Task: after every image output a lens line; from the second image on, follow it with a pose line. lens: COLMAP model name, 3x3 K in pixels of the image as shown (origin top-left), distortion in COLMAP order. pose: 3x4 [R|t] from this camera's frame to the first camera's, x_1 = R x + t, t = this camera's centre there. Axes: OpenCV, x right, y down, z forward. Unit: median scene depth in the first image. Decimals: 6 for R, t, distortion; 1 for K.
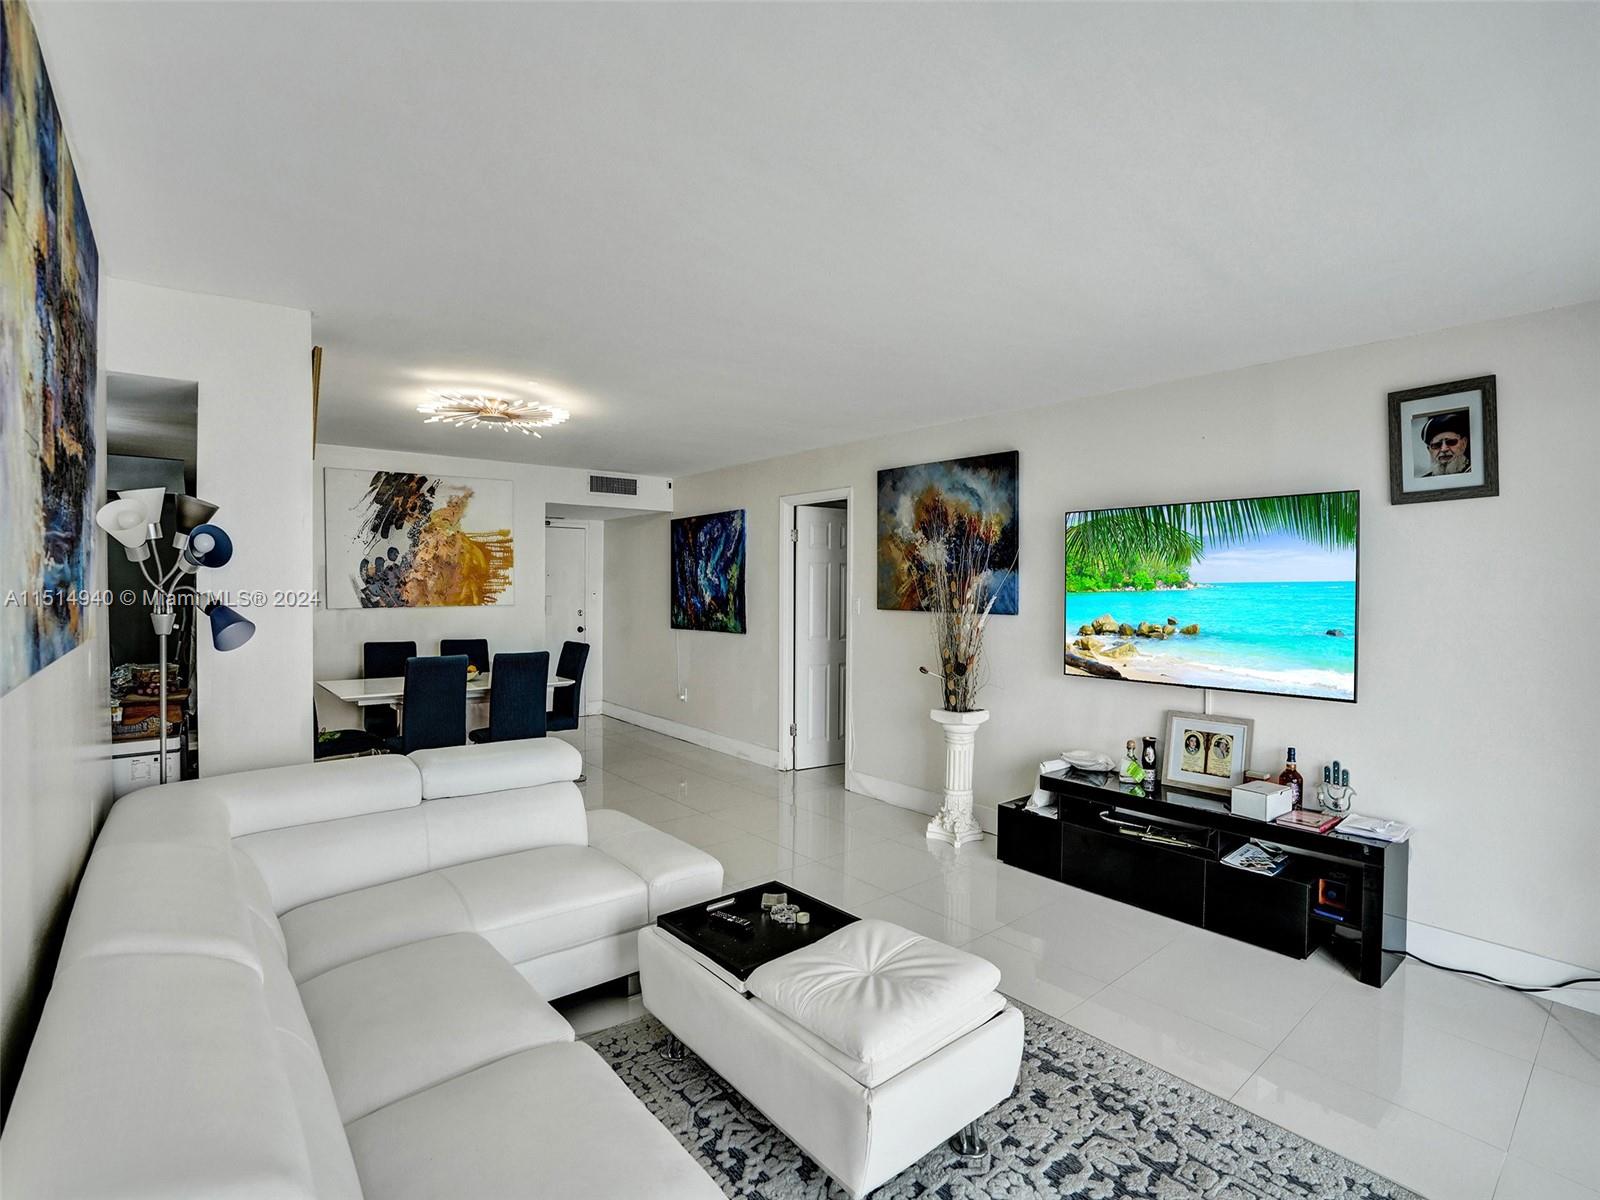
lens RADIAL K [[766.3, 0, 786.7], [0, 766.3, 590.9], [0, 0, 1]] dist [-0.043639, 0.009216]
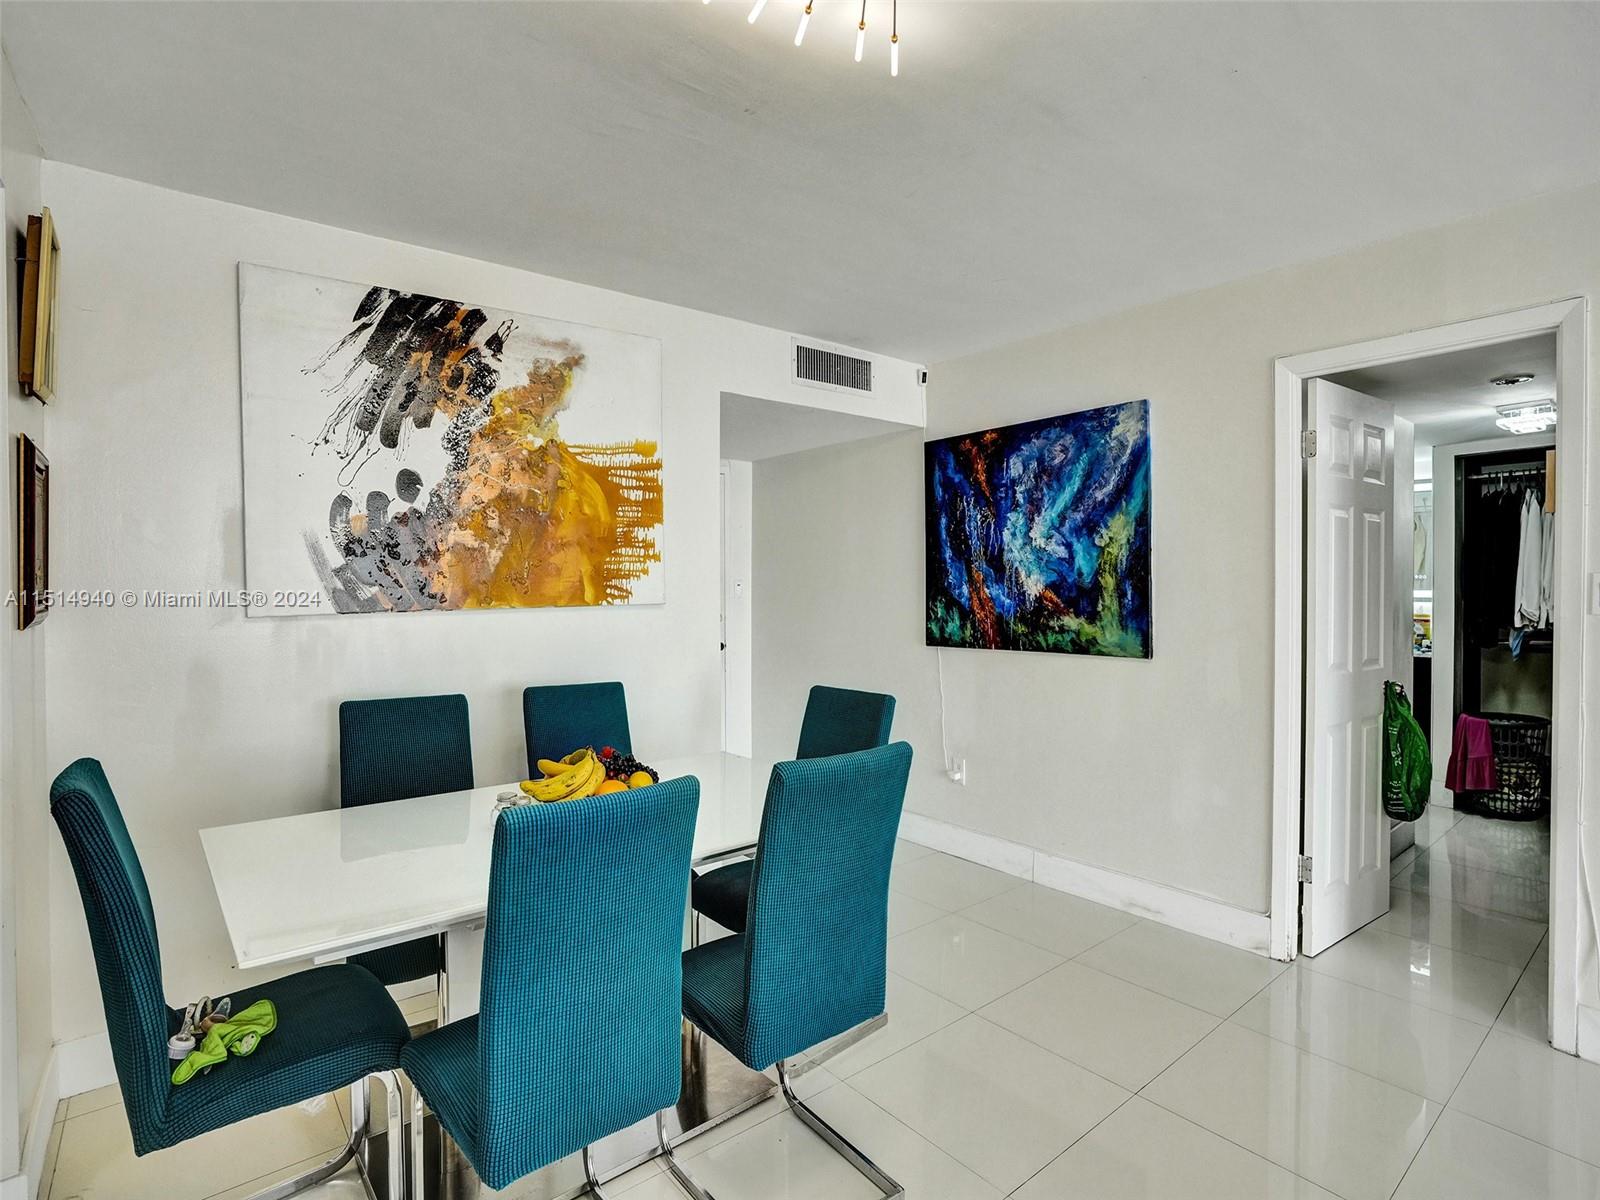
lens RADIAL K [[813.8, 0, 806.7], [0, 813.8, 590.4], [0, 0, 1]] dist [-0.043033, 0.004357]
pose [[0.999817, -0.010990, 0.015686, -0.283080], [0.011037, 0.999935, -0.002904, 0.012625], [-0.015653, 0.003076, 0.999873, 0.507967]]
